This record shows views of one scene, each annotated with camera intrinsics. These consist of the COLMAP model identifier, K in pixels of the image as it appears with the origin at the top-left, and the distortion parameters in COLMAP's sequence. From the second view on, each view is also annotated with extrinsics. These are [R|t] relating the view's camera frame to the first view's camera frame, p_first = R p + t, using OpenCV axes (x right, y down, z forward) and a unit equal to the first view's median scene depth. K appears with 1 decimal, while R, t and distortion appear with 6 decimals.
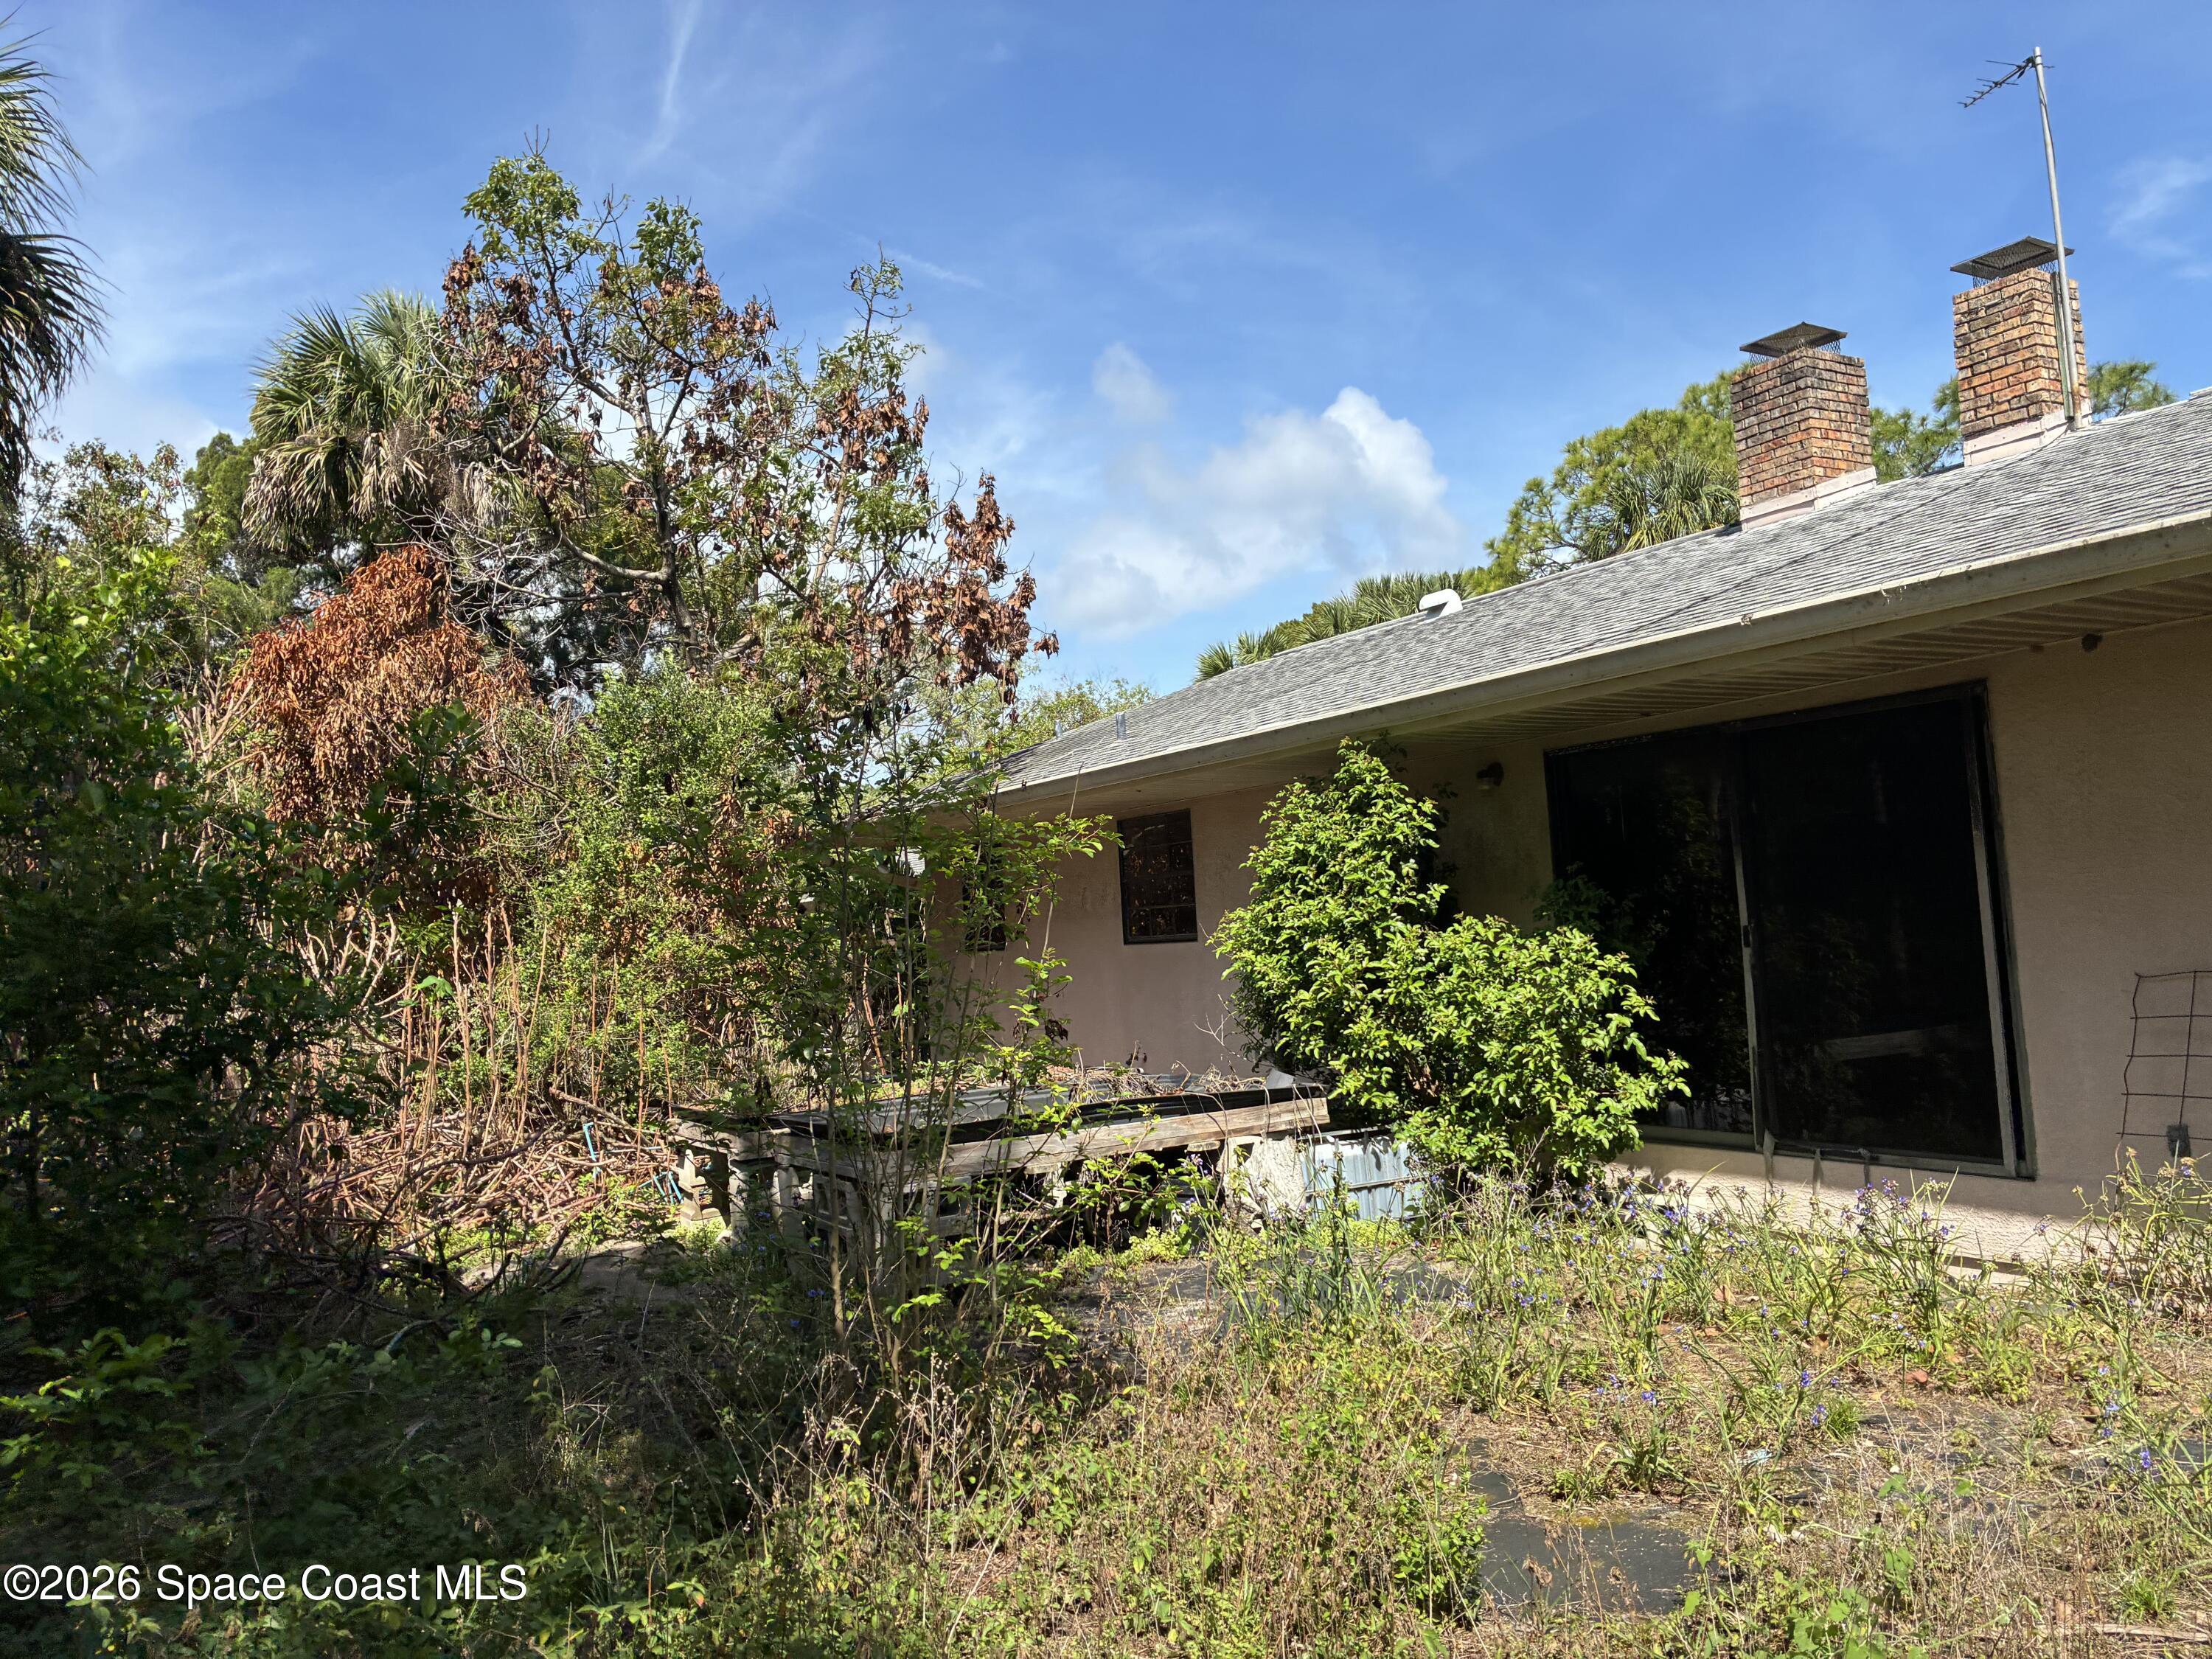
lens RADIAL K [[1706.7, 0, 1106.0], [0, 1706.7, 829.5], [0, 0, 1]] dist [0.075051, -0.107490]
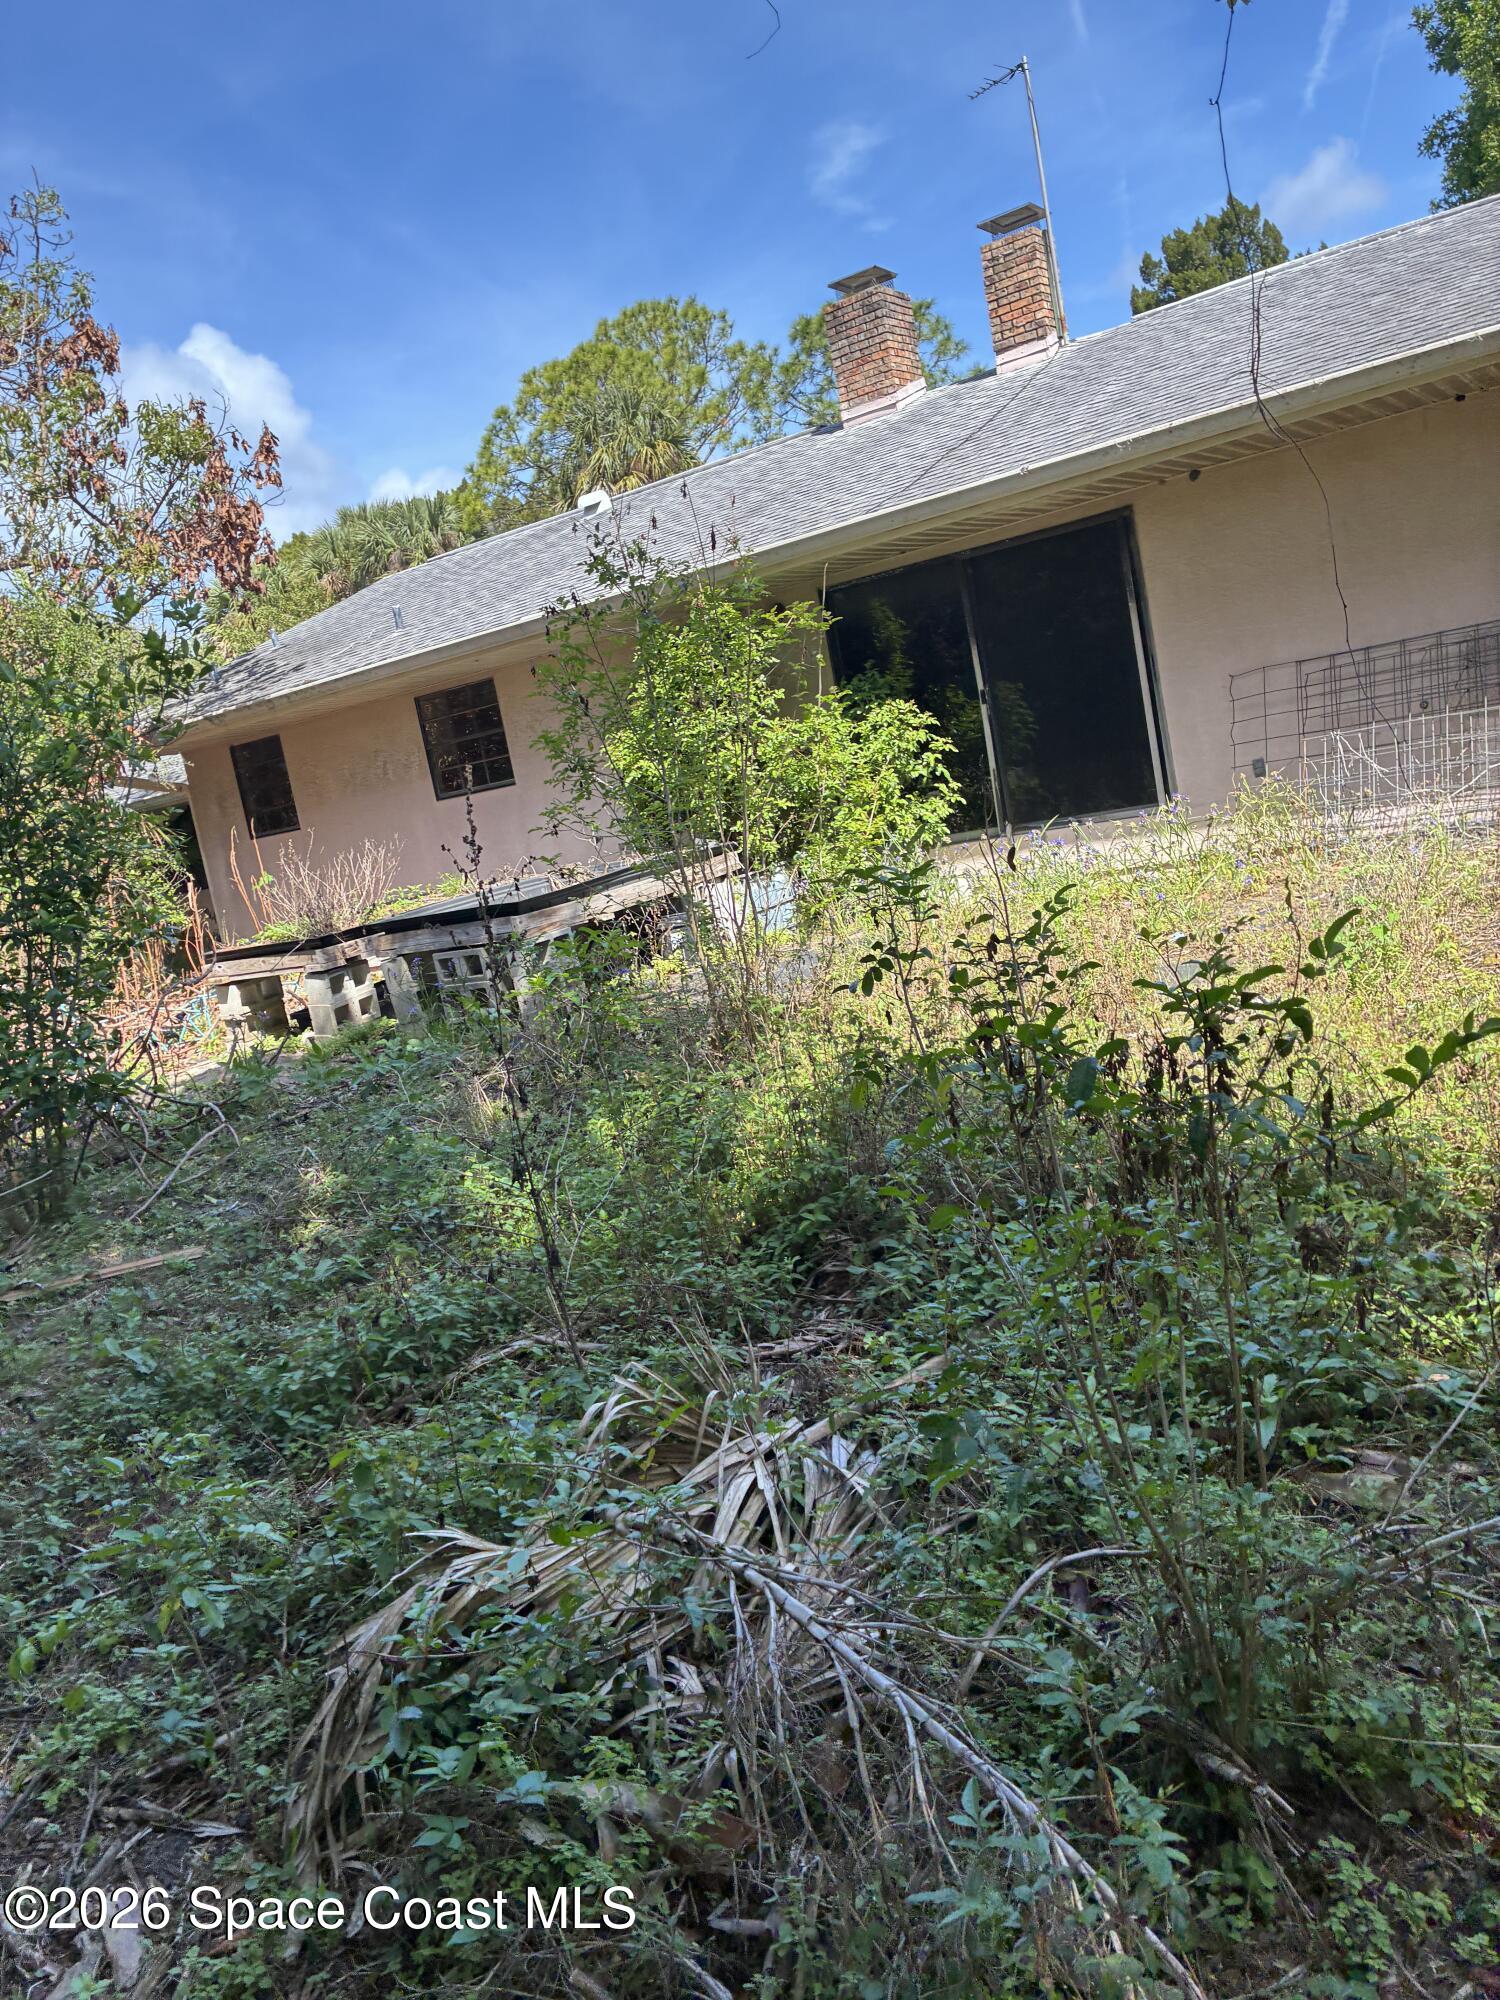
lens RADIAL K [[1543.1, 0, 750.0], [0, 1543.1, 1000.0], [0, 0, 1]] dist [0.075051, -0.107490]
pose [[0.881875, -0.191060, 0.431036, -0.346400], [0.121796, 0.975500, 0.183211, 0.035907], [-0.455480, -0.109071, 0.883539, -0.112377]]
